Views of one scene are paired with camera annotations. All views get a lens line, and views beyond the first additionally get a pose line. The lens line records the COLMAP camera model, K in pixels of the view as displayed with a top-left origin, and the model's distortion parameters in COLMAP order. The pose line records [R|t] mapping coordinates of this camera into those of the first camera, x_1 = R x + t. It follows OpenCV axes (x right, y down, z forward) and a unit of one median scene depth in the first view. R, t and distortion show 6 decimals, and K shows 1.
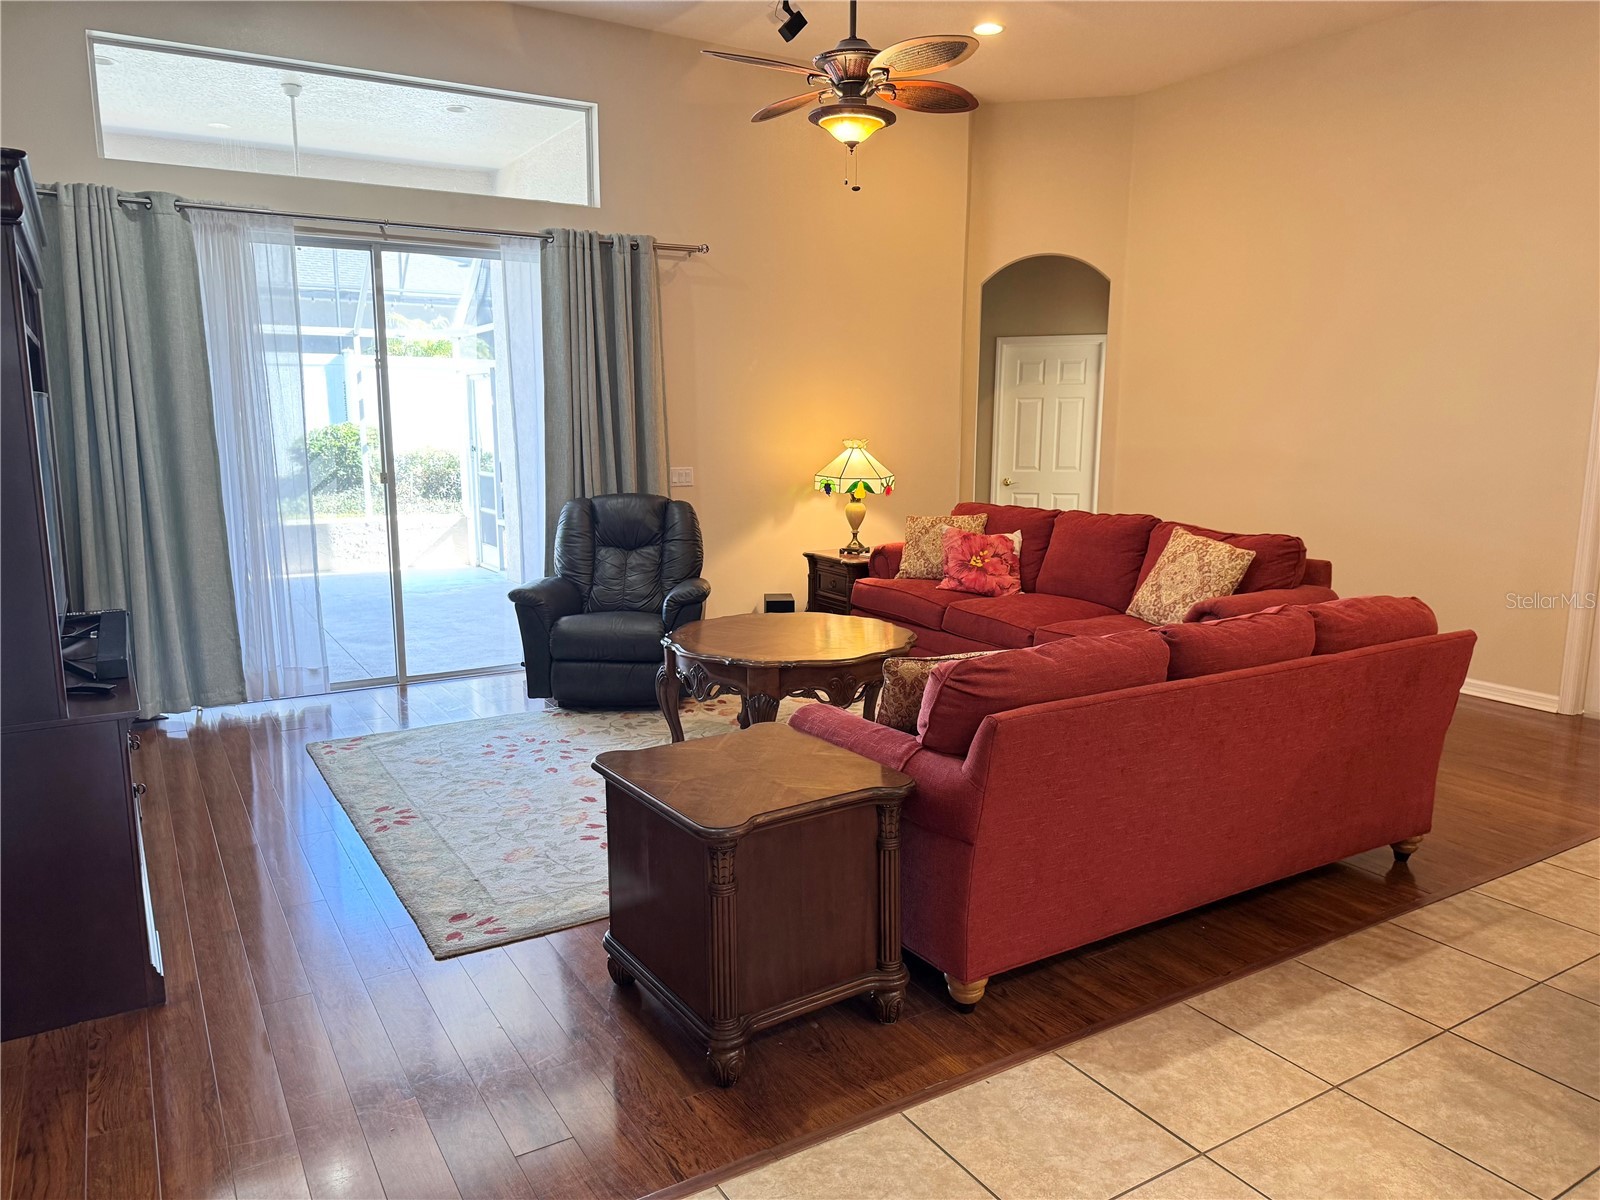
lens RADIAL K [[1123.7, 0, 801.7], [0, 1123.7, 599.8], [0, 0, 1]] dist [0.000794, -0.005933]
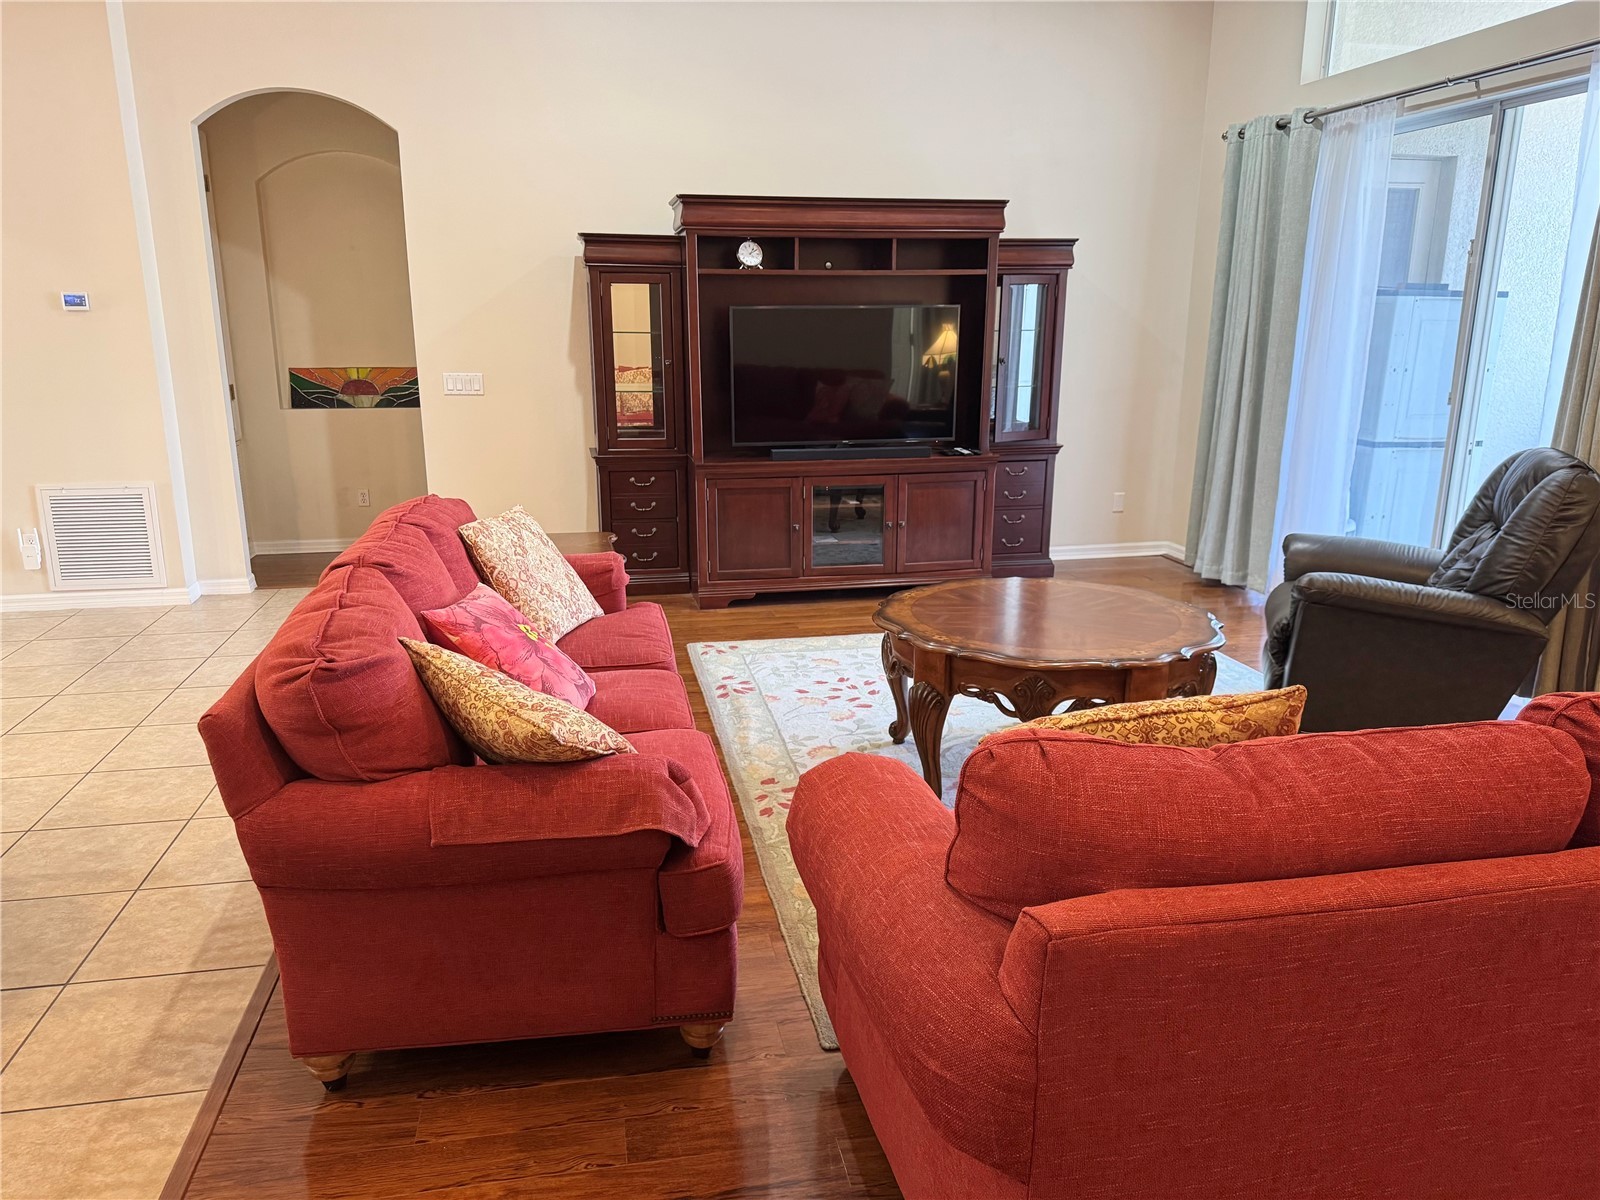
lens RADIAL K [[1123.7, 0, 800.4], [0, 1123.7, 600.4], [0, 0, 1]] dist [0.000794, -0.005933]
pose [[-0.340824, 0.232636, -0.910889, 1.095059], [-0.159411, 0.940570, 0.299862, -0.264820], [0.926513, 0.247405, -0.283484, 1.567844]]
